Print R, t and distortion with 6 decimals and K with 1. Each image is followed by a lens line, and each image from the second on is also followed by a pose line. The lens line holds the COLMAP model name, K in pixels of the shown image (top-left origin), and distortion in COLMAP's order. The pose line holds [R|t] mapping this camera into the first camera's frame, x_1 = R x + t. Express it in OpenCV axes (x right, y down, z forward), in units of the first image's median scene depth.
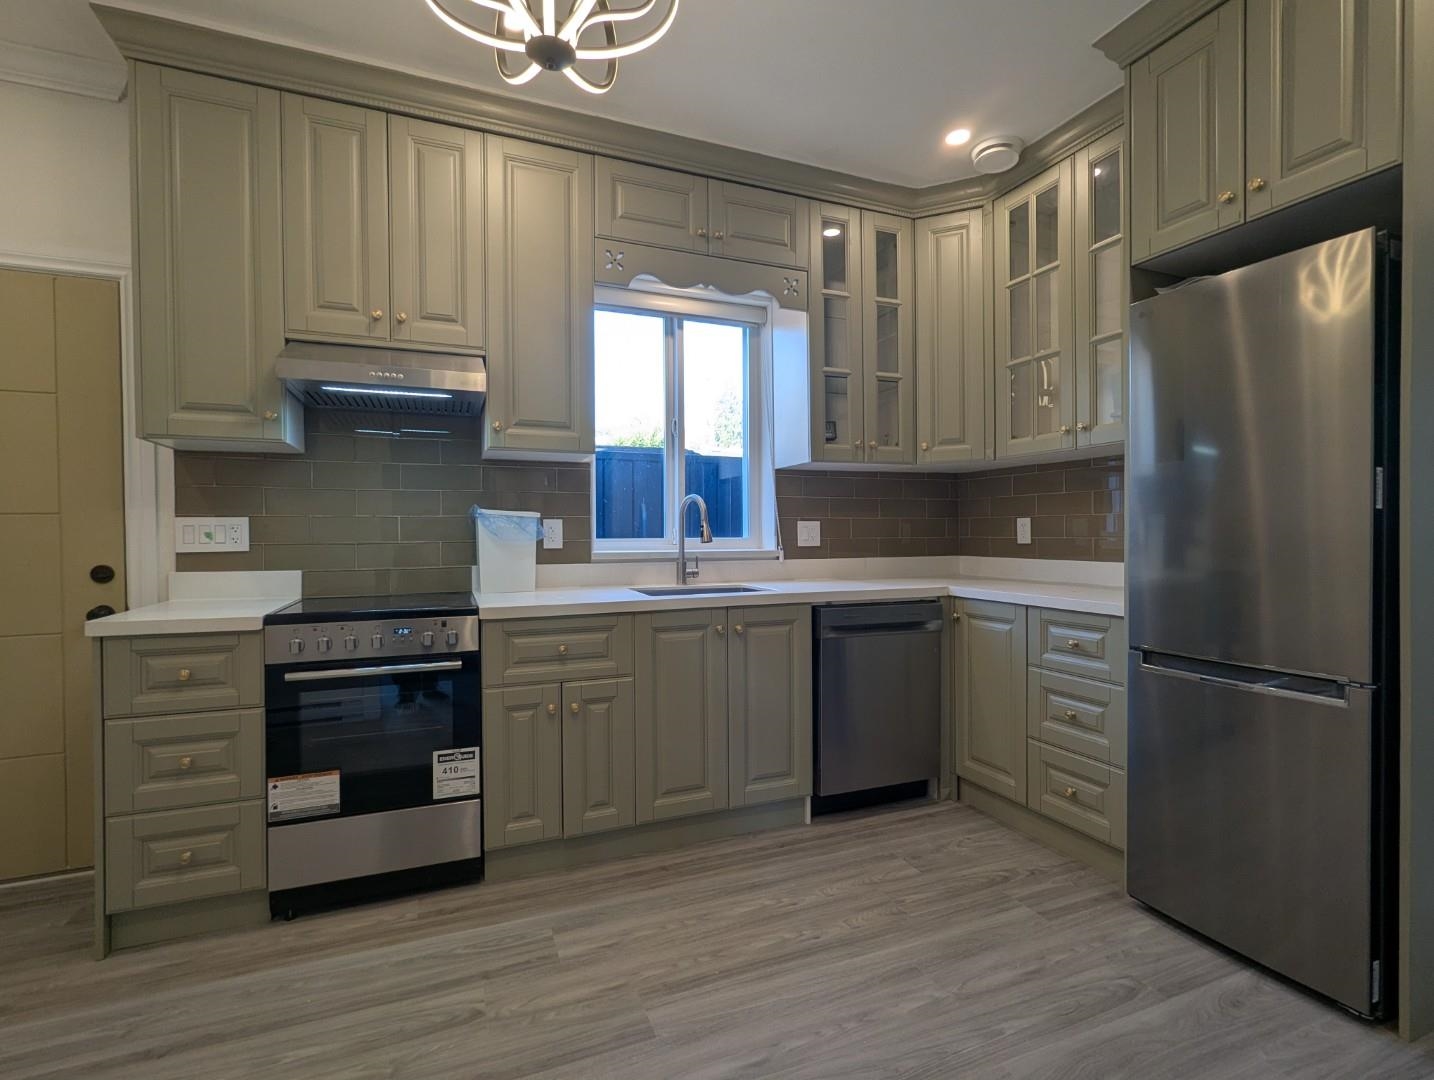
lens RADIAL K [[678.0, 0, 714.8], [0, 678.0, 543.1], [0, 0, 1]] dist [-0.003974, 0.001371]
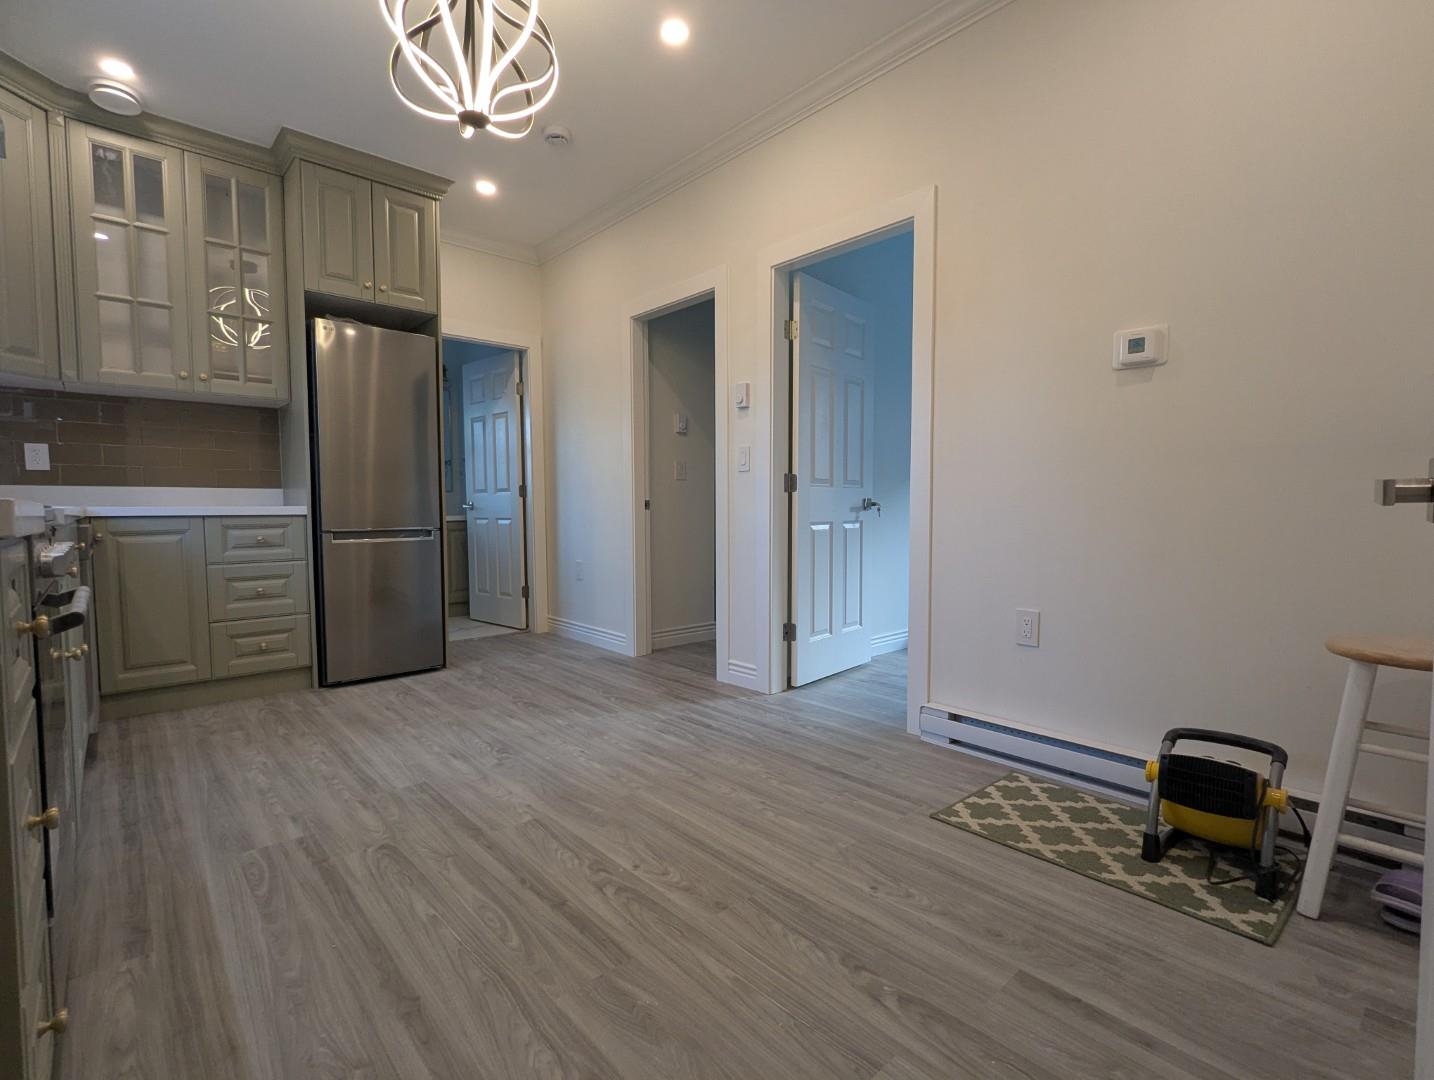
lens RADIAL K [[678.0, 0, 717.5], [0, 678.0, 539.8], [0, 0, 1]] dist [-0.003974, 0.001371]
pose [[-0.334420, -0.039443, 0.941598, -1.116086], [0.018765, 0.998647, 0.048497, 0.102365], [-0.942237, 0.033887, -0.333227, 0.592352]]
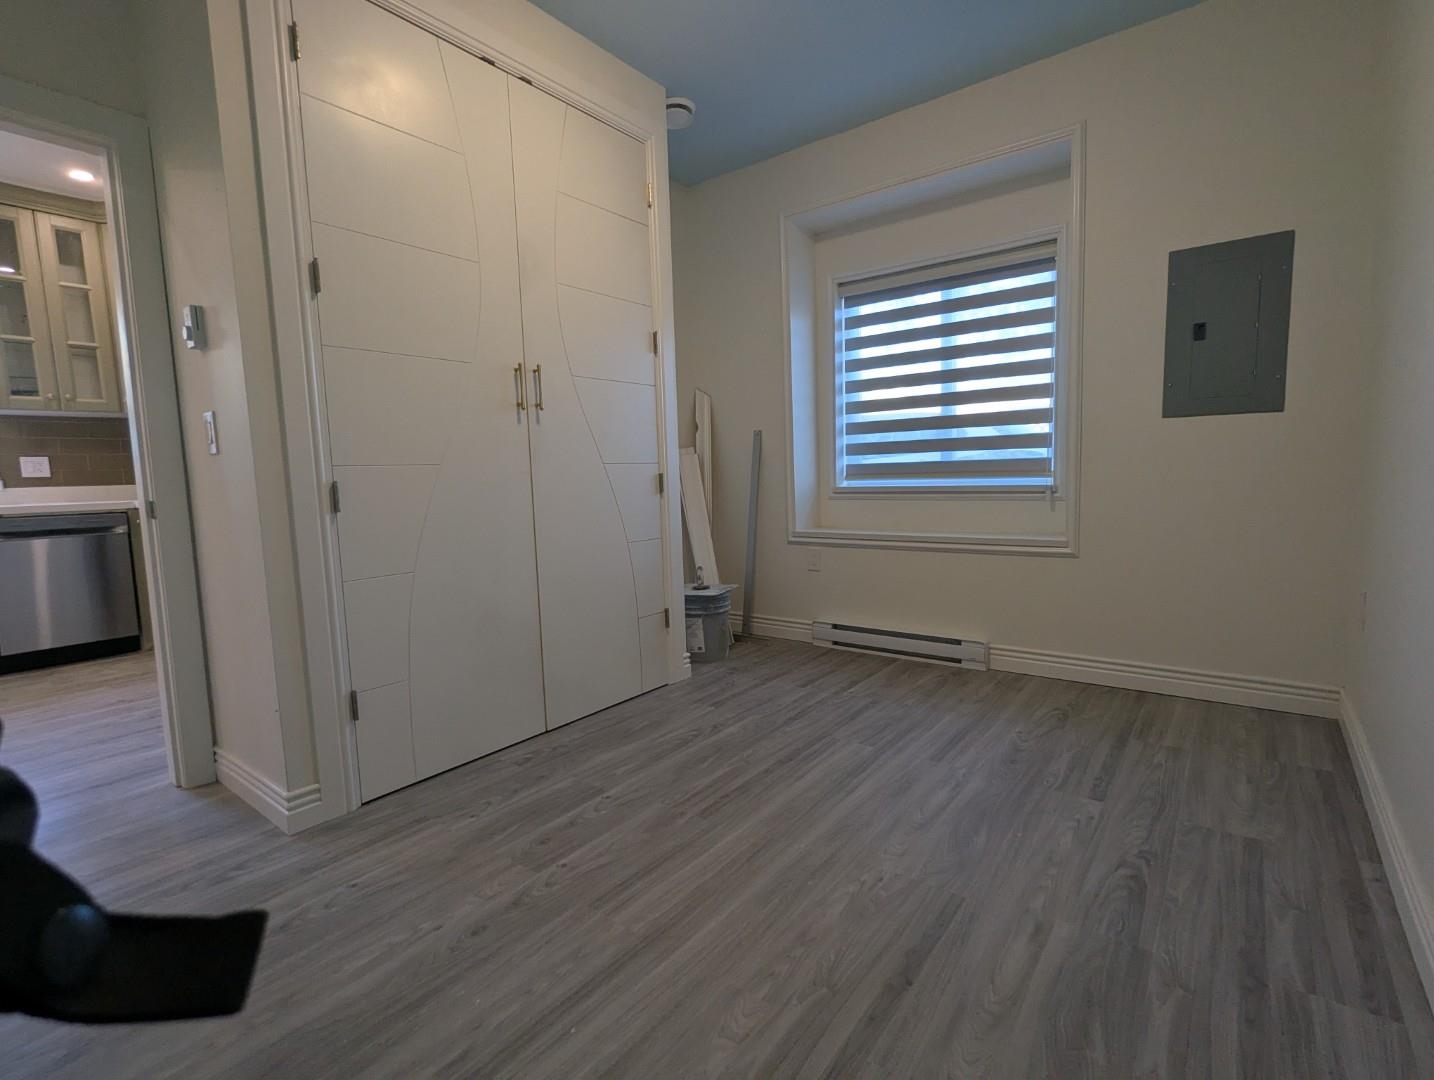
lens RADIAL K [[678.0, 0, 717.0], [0, 678.0, 546.6], [0, 0, 1]] dist [-0.003974, 0.001371]
pose [[0.867696, -0.074366, 0.491501, 0.956042], [0.033440, 0.995239, 0.091549, 0.095793], [-0.495969, -0.063000, 0.866052, -1.138174]]
